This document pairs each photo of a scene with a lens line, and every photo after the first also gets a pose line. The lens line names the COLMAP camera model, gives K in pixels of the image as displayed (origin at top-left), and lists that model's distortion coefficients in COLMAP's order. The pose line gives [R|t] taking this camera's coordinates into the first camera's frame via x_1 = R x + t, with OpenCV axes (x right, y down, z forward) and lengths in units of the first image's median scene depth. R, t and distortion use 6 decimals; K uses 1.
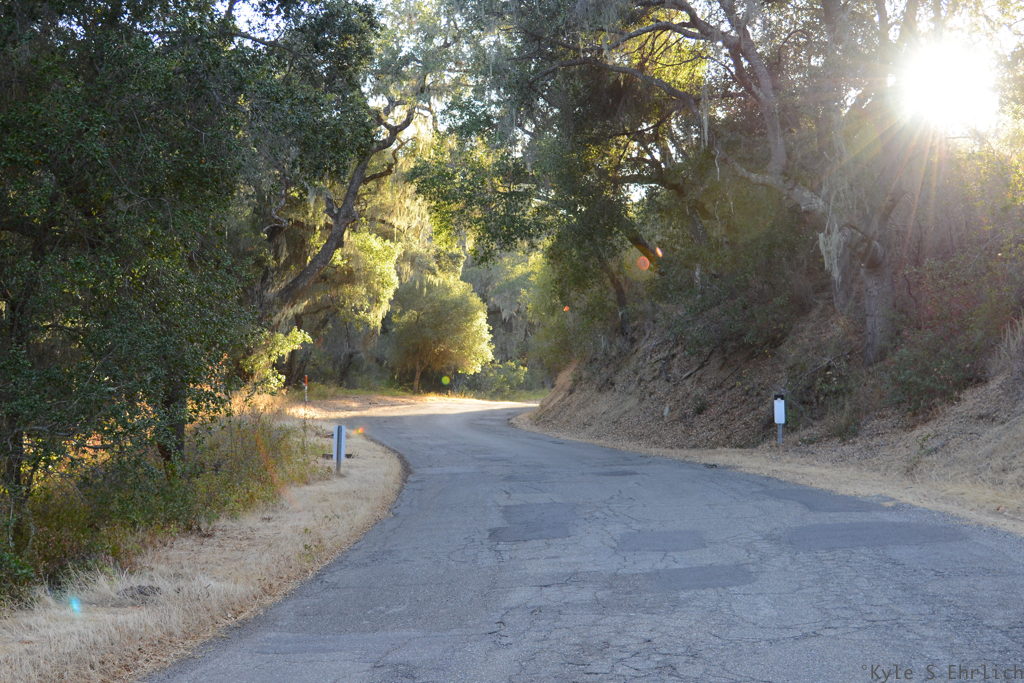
lens RADIAL K [[1187.5, 0, 512.0], [0, 1187.5, 341.5], [0, 0, 1]] dist [-0.031293, 0.002149]
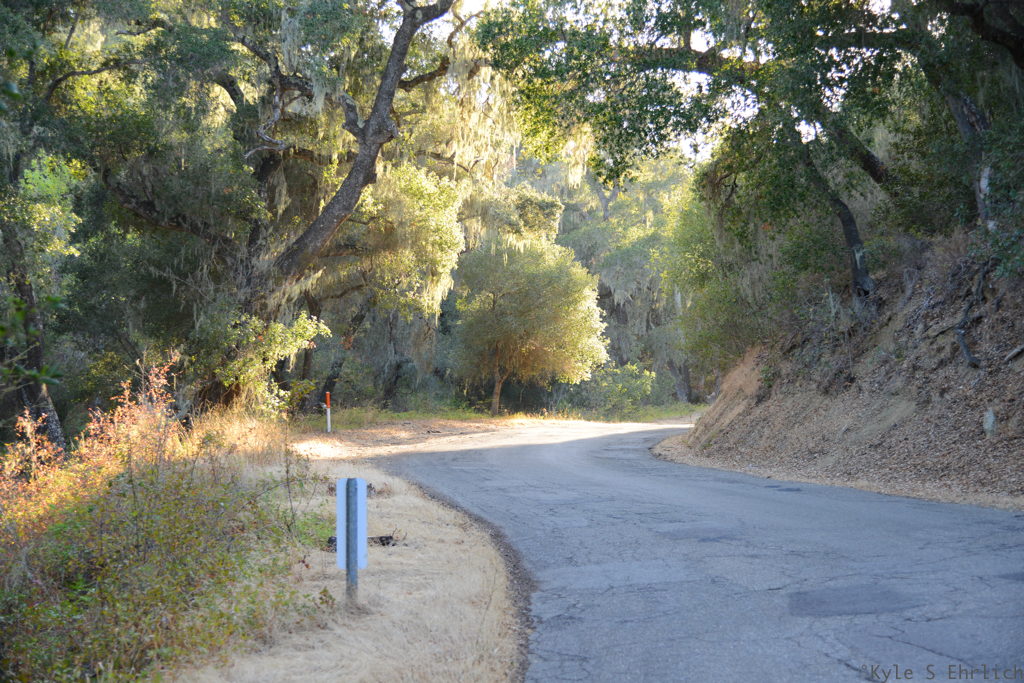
lens RADIAL K [[1538.9, 0, 512.0], [0, 1538.9, 341.5], [0, 0, 1]] dist [-0.015561, -0.050249]
pose [[0.997212, -0.040589, -0.062612, -0.026753], [0.040240, 0.999167, -0.006820, 0.014305], [0.062837, 0.004281, 0.998015, 0.225315]]
